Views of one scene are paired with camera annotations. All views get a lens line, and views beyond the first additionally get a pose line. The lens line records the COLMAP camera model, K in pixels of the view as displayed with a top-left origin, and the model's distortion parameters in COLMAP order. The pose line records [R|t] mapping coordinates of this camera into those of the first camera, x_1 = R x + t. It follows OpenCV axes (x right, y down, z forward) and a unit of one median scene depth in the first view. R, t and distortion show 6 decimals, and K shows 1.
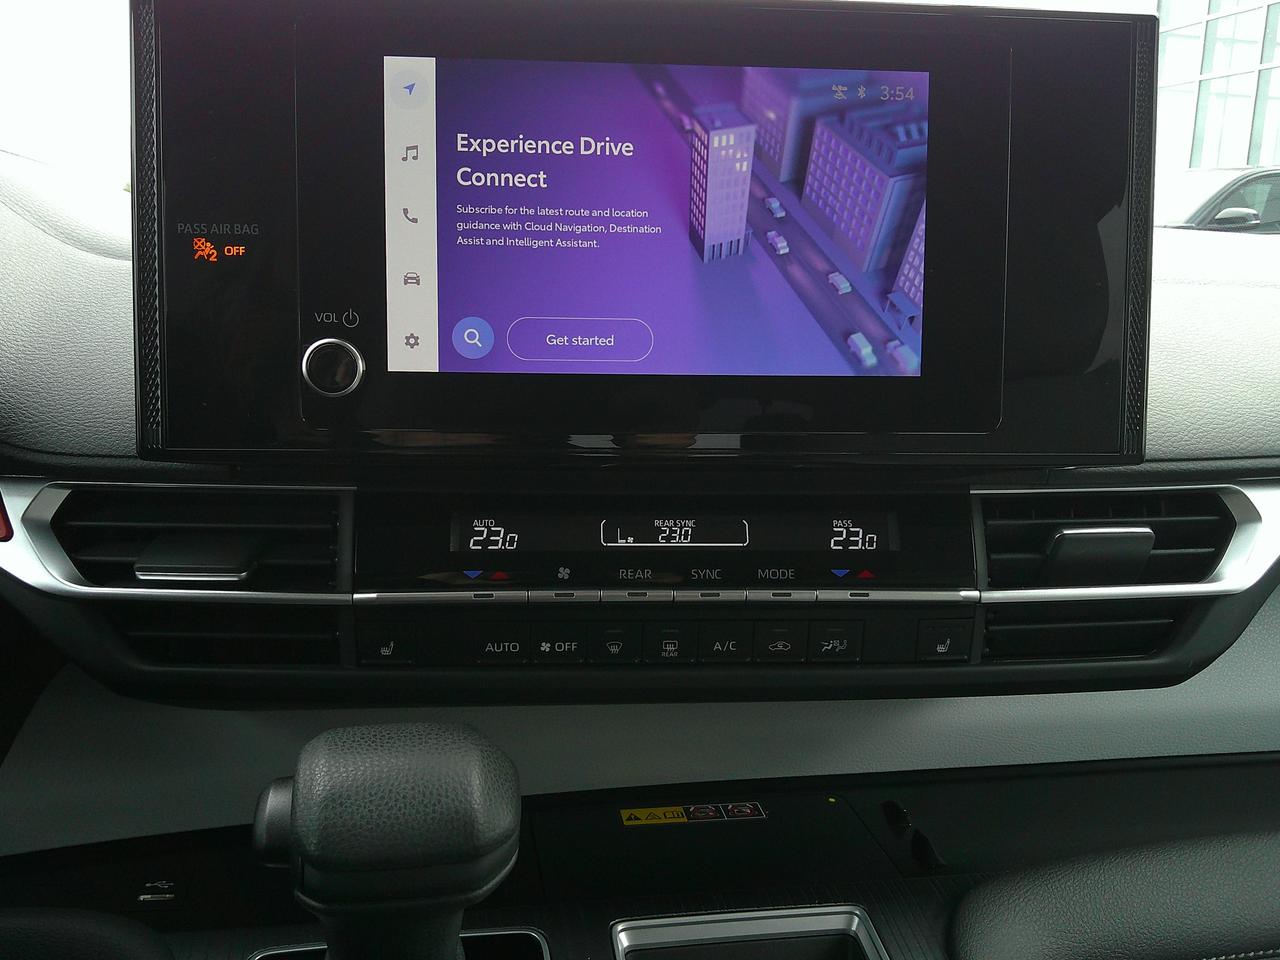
lens RADIAL K [[1165.5, 0, 633.7], [0, 1165.5, 483.4], [0, 0, 1]] dist [0.091509, -0.360997]
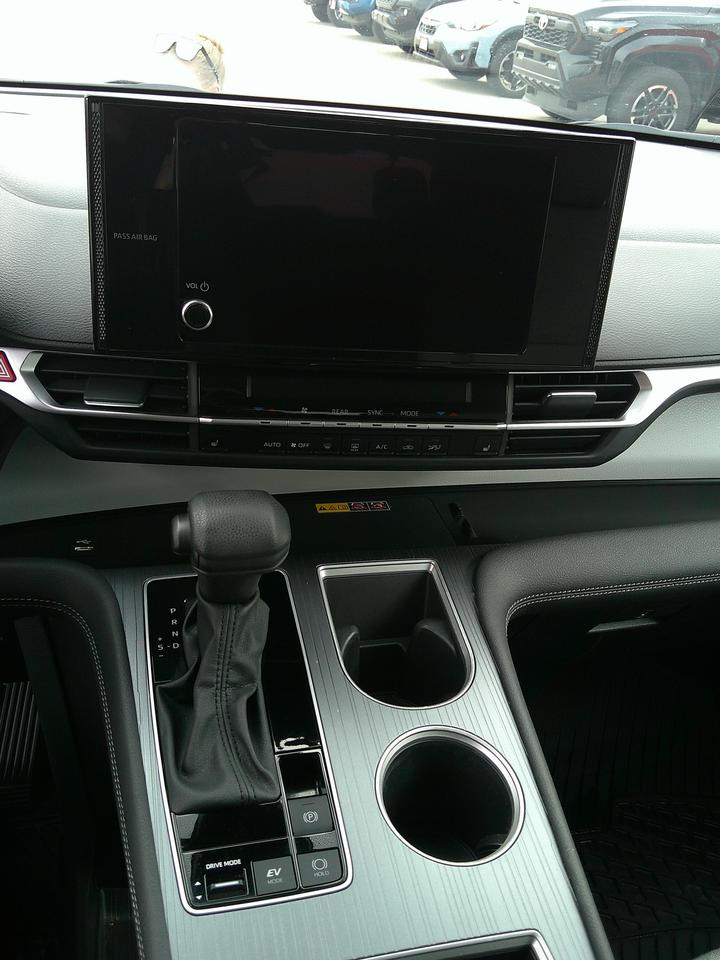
lens RADIAL K [[872.8, 0, 360.0], [0, 872.8, 480.0], [0, 0, 1]] dist [0.003969, -0.006649]
pose [[0.993905, 0.030853, 0.105837, -0.117073], [-0.064225, 0.942348, 0.328414, -0.299275], [-0.089603, -0.333210, 0.938585, -0.436522]]
